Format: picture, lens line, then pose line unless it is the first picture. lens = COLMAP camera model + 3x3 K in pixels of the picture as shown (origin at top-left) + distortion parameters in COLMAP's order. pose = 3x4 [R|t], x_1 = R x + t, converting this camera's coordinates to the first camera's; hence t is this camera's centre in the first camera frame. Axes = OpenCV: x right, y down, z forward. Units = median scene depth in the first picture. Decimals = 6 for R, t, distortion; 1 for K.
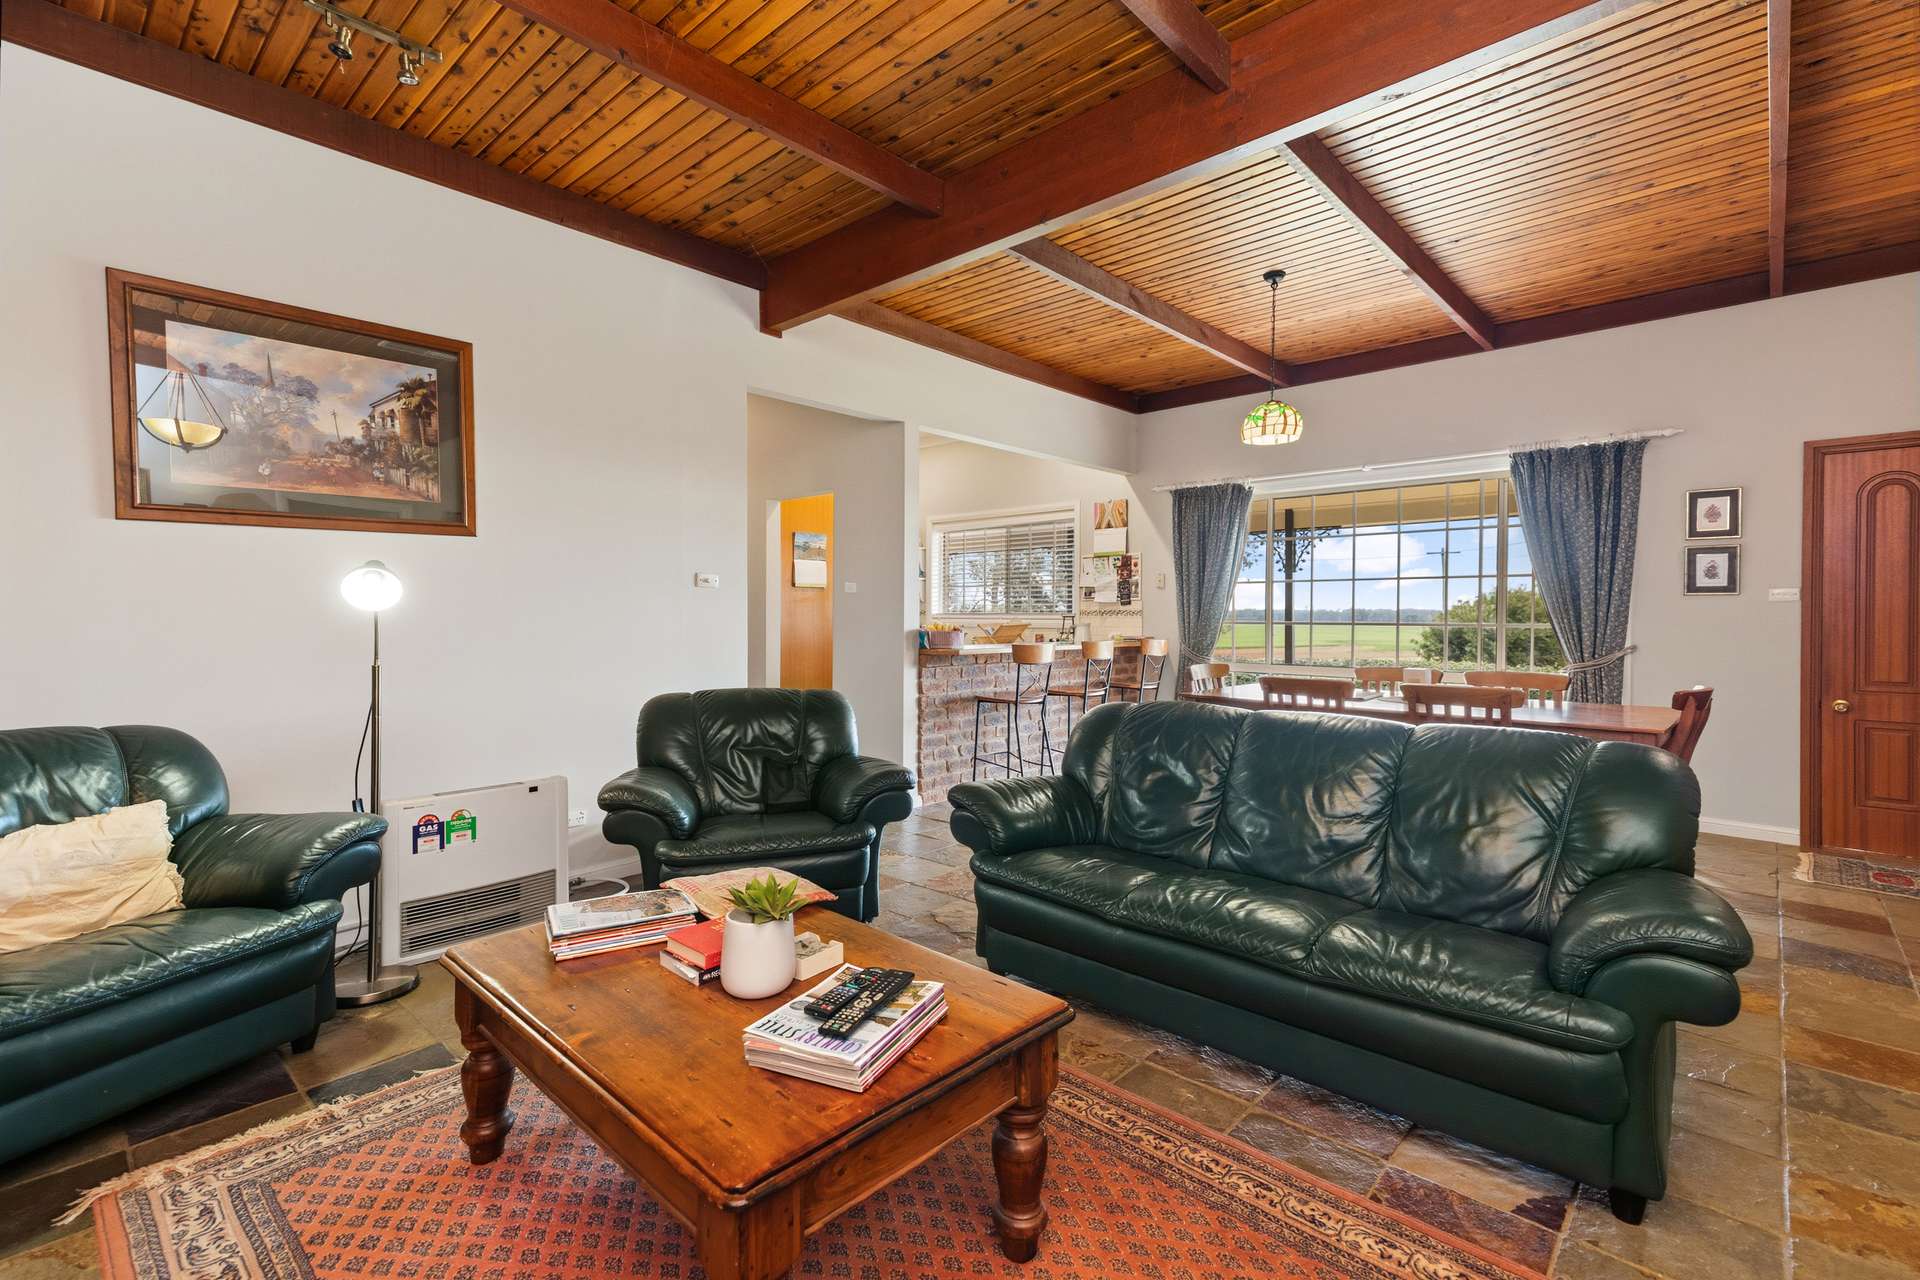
lens RADIAL K [[874.3, 0, 961.5], [0, 874.3, 632.5], [0, 0, 1]] dist [-0.001127, 0.000118]
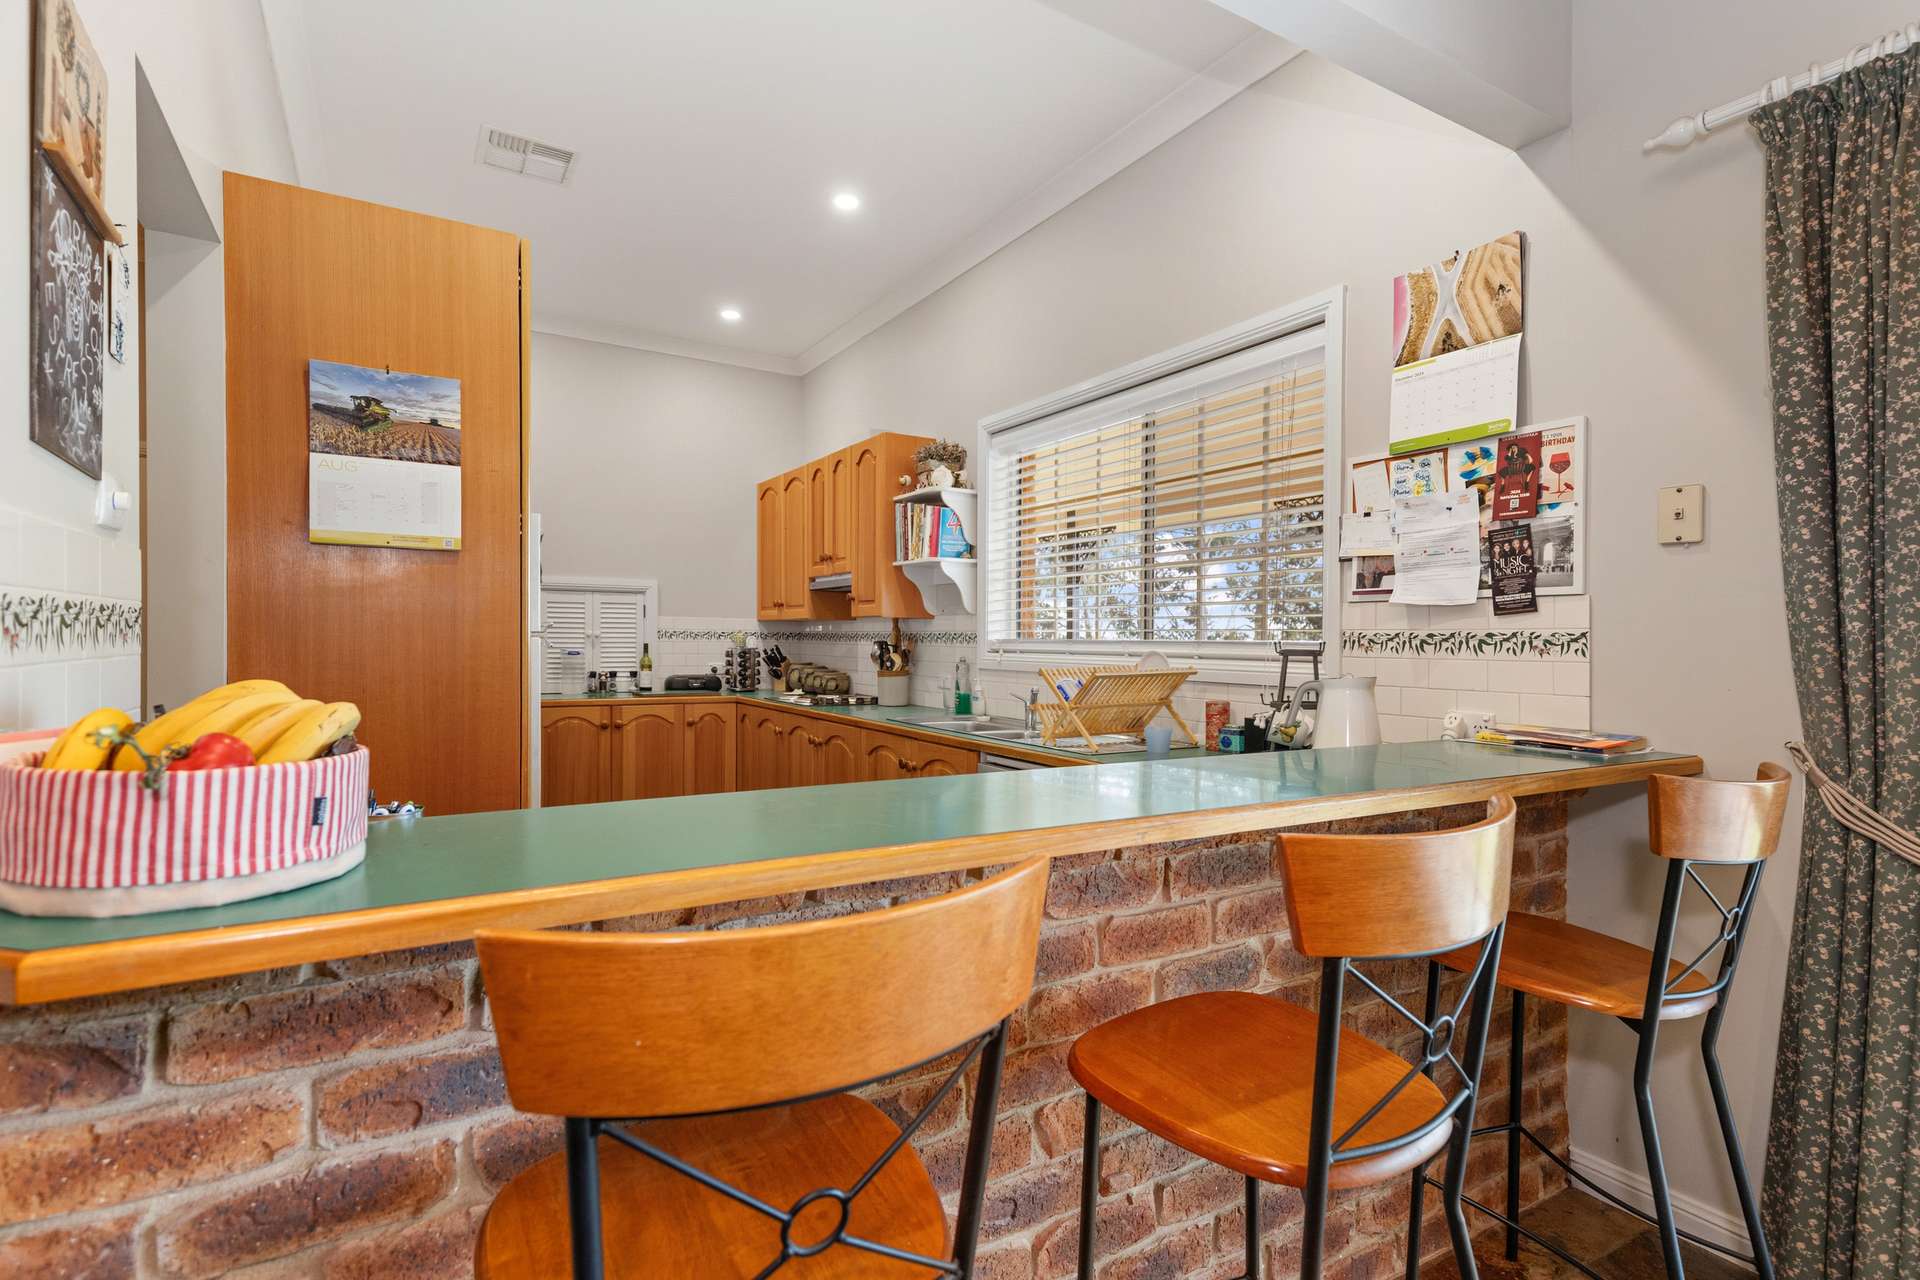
lens RADIAL K [[931.5, 0, 959.9], [0, 931.5, 634.1], [0, 0, 1]] dist [-0.002257, -0.000252]
pose [[0.962078, 0.007736, -0.272665, 0.098025], [-0.015412, 0.999543, -0.026019, -0.014500], [0.272339, 0.029235, 0.961757, 0.663261]]
